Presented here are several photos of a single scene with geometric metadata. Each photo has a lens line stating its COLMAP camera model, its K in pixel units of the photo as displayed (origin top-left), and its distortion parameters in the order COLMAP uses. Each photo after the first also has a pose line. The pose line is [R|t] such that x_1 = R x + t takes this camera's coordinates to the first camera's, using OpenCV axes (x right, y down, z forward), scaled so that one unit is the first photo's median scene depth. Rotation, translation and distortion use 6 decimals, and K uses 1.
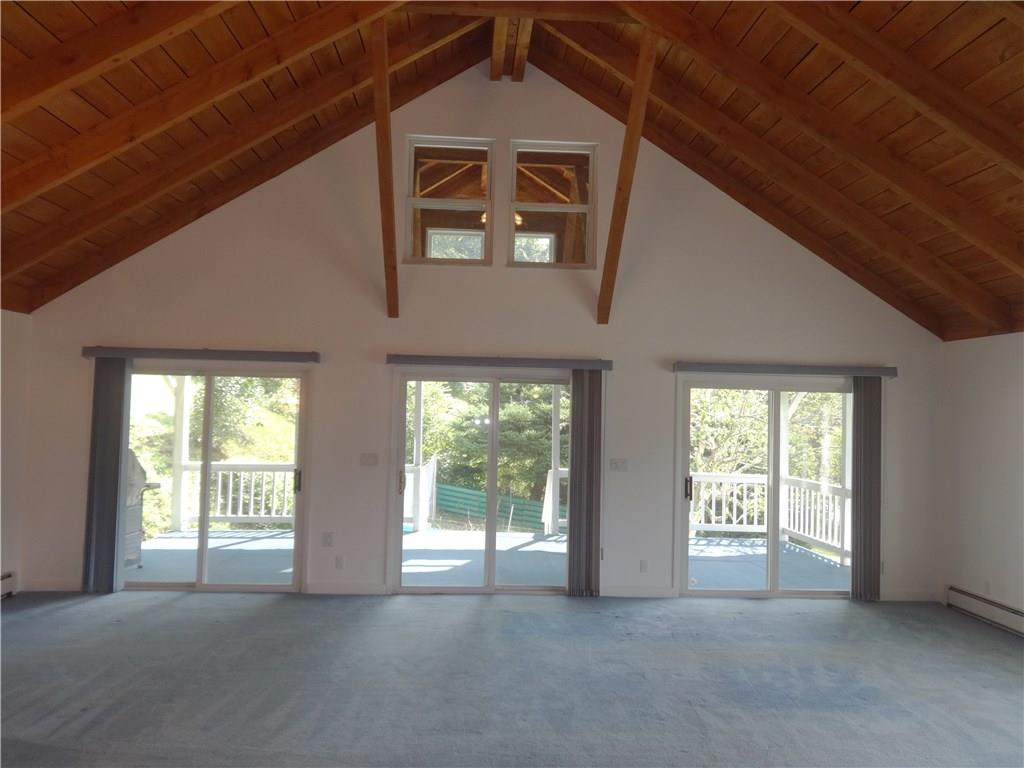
lens RADIAL K [[771.4, 0, 510.9], [0, 771.4, 384.3], [0, 0, 1]] dist [0.010703, -0.001713]
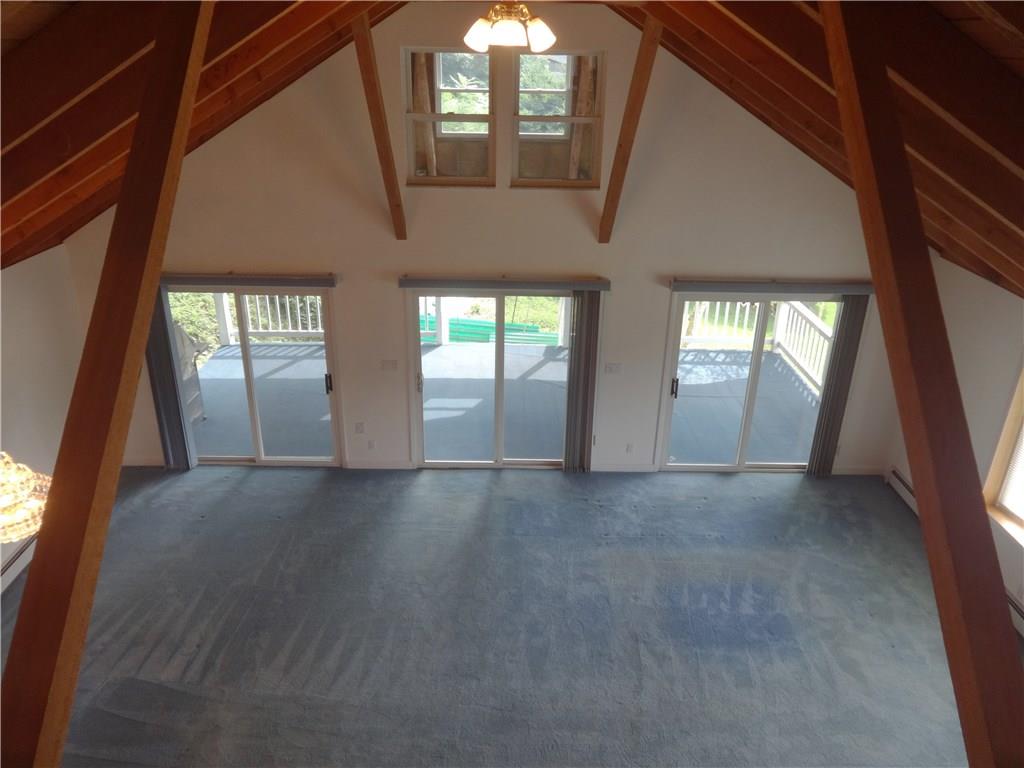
lens RADIAL K [[771.4, 0, 508.2], [0, 771.4, 391.1], [0, 0, 1]] dist [0.010703, -0.001713]
pose [[0.998823, 0.009657, -0.047530, 0.053005], [0.012457, 0.896032, 0.443816, -0.448111], [0.046874, -0.443885, 0.894857, -0.017087]]
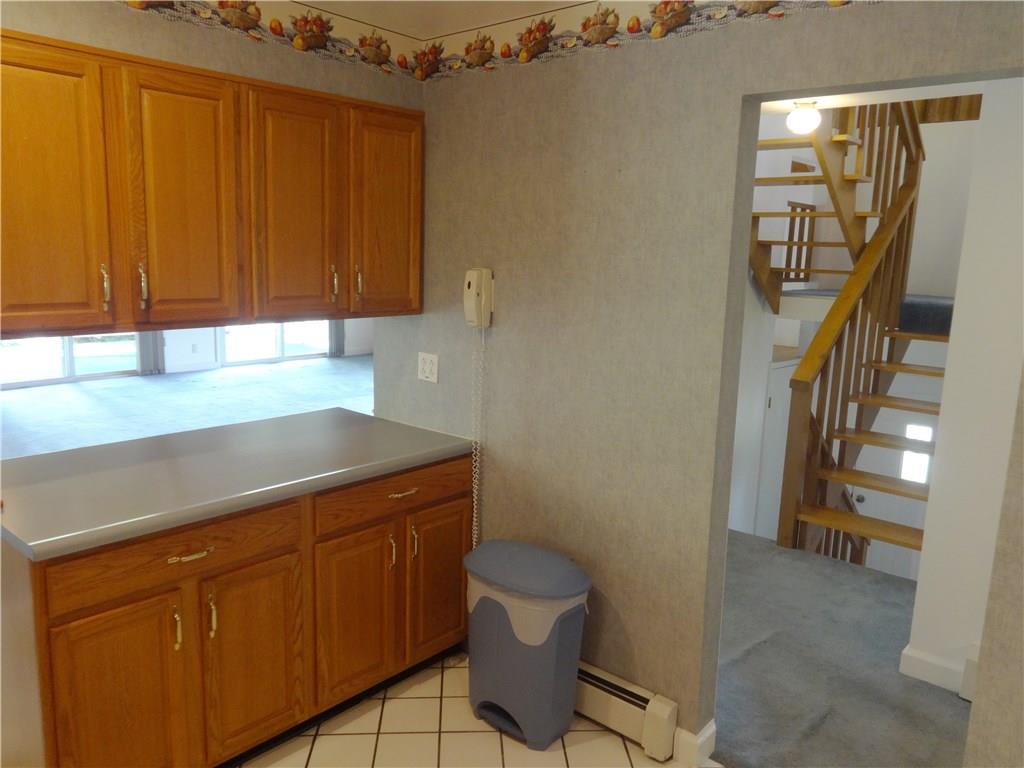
lens RADIAL K [[771.4, 0, 515.5], [0, 771.4, 385.9], [0, 0, 1]] dist [0.010703, -0.001713]
pose [[0.703037, -0.127773, 0.699581, -0.483073], [-0.034744, 0.976381, 0.213244, -0.010679], [-0.710304, -0.174224, 0.681993, -0.413314]]
